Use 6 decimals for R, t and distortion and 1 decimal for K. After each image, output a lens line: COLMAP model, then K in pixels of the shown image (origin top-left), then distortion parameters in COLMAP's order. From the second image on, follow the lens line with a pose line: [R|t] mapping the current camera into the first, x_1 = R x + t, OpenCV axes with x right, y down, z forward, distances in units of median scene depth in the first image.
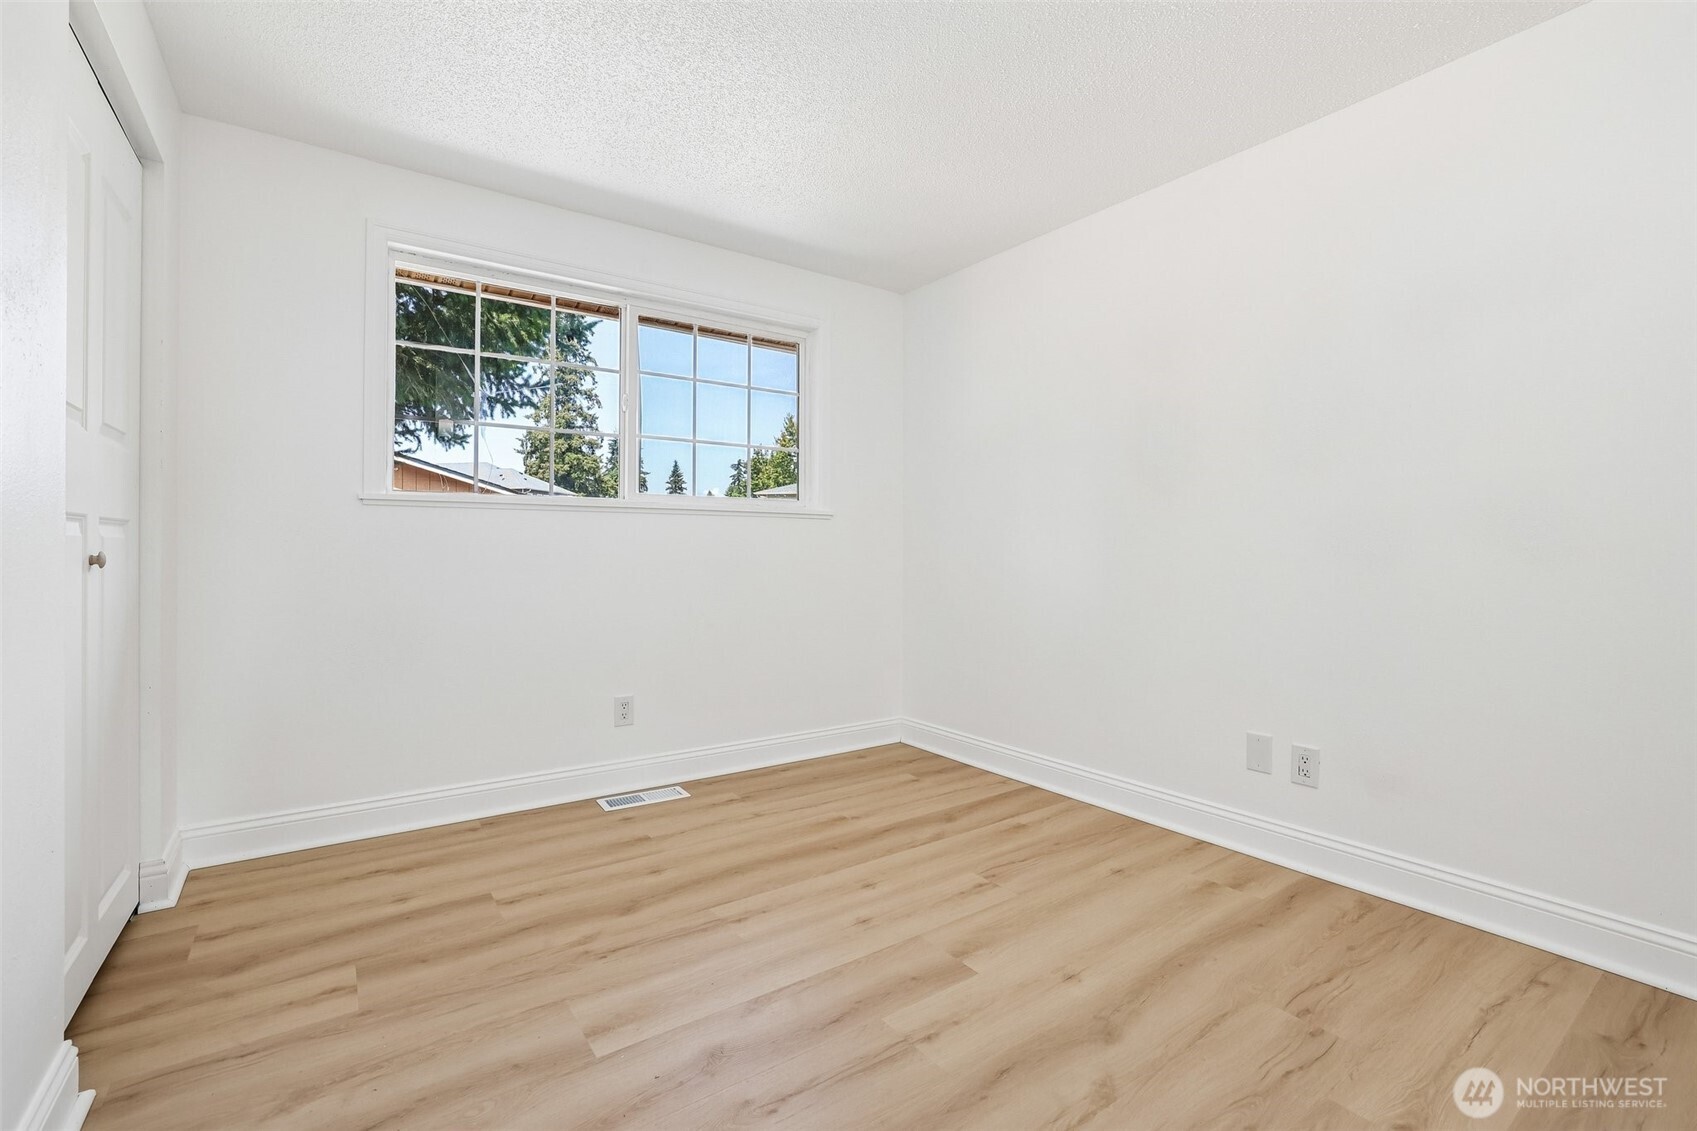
lens RADIAL K [[741.2, 0, 846.6], [0, 741.2, 554.5], [0, 0, 1]] dist [-0.030630, 0.001918]
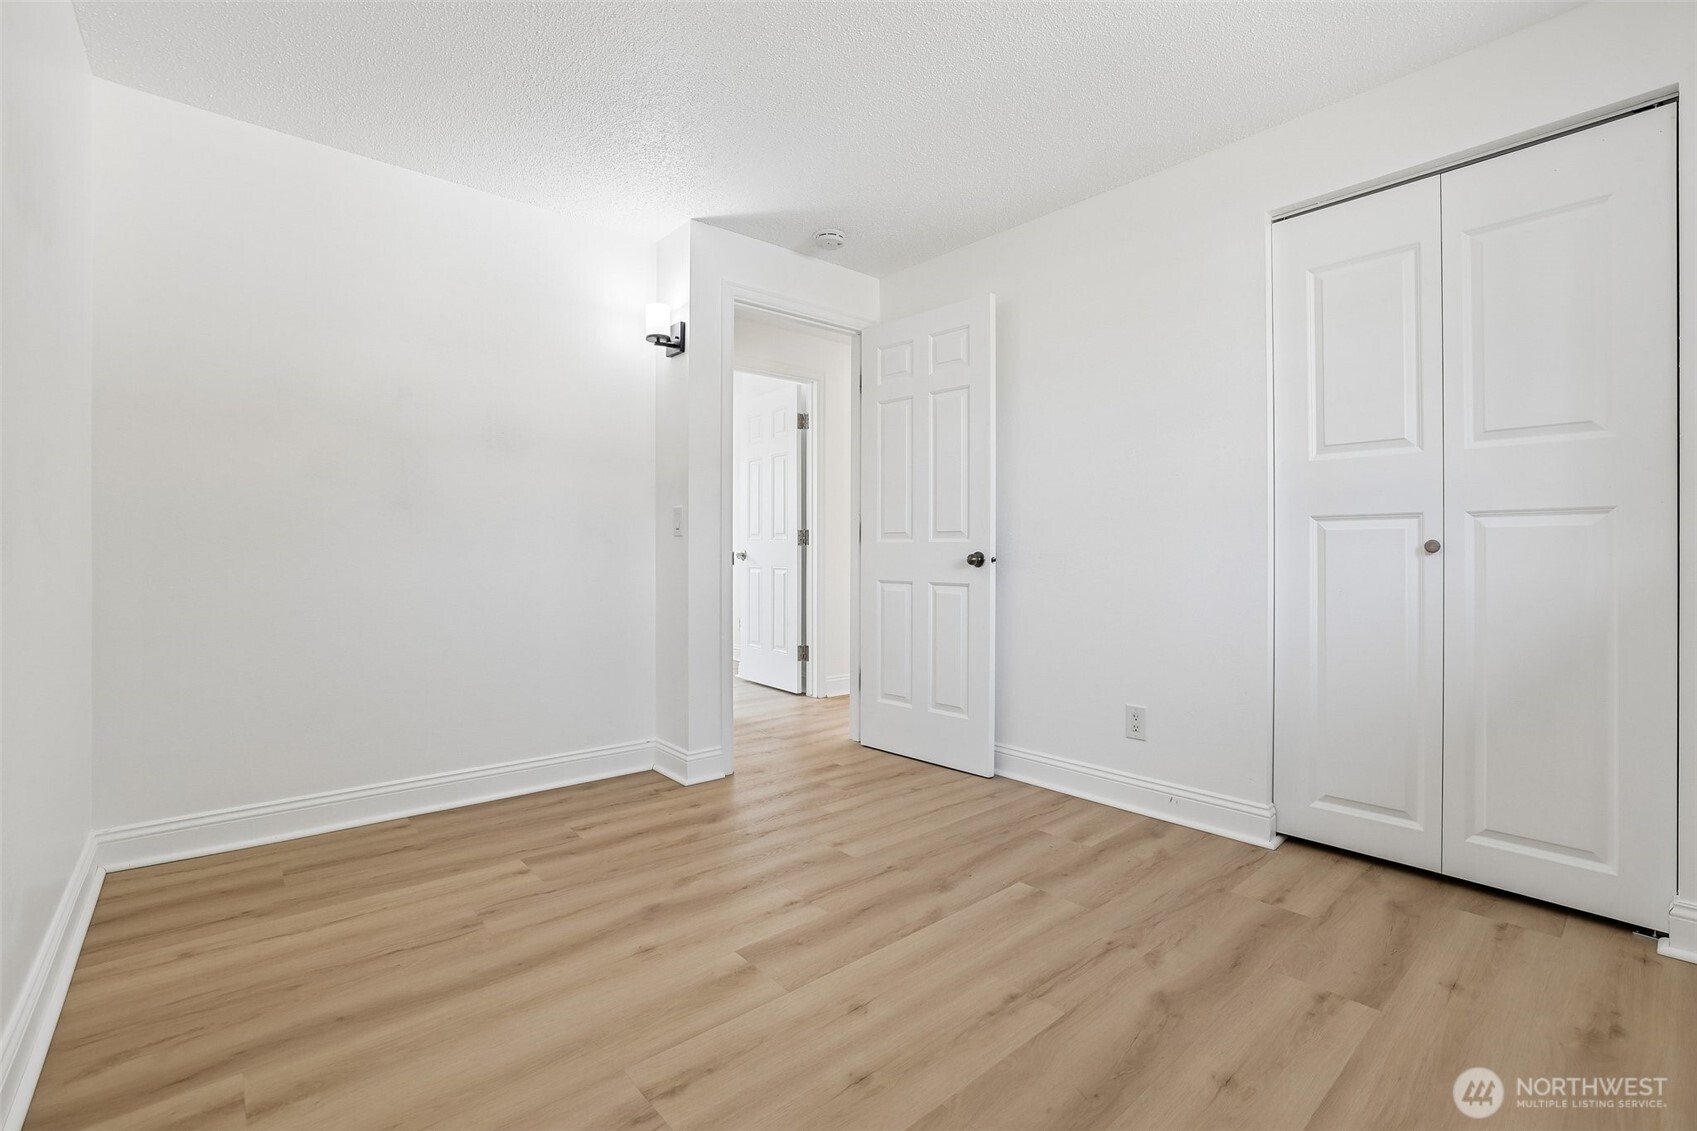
lens RADIAL K [[741.2, 0, 851.0], [0, 741.2, 561.1], [0, 0, 1]] dist [-0.030630, 0.001918]
pose [[-0.994543, -0.000623, -0.104327, 0.123922], [-0.003124, 0.999712, 0.023810, 0.007186], [0.104282, 0.024006, -0.994258, 1.965891]]
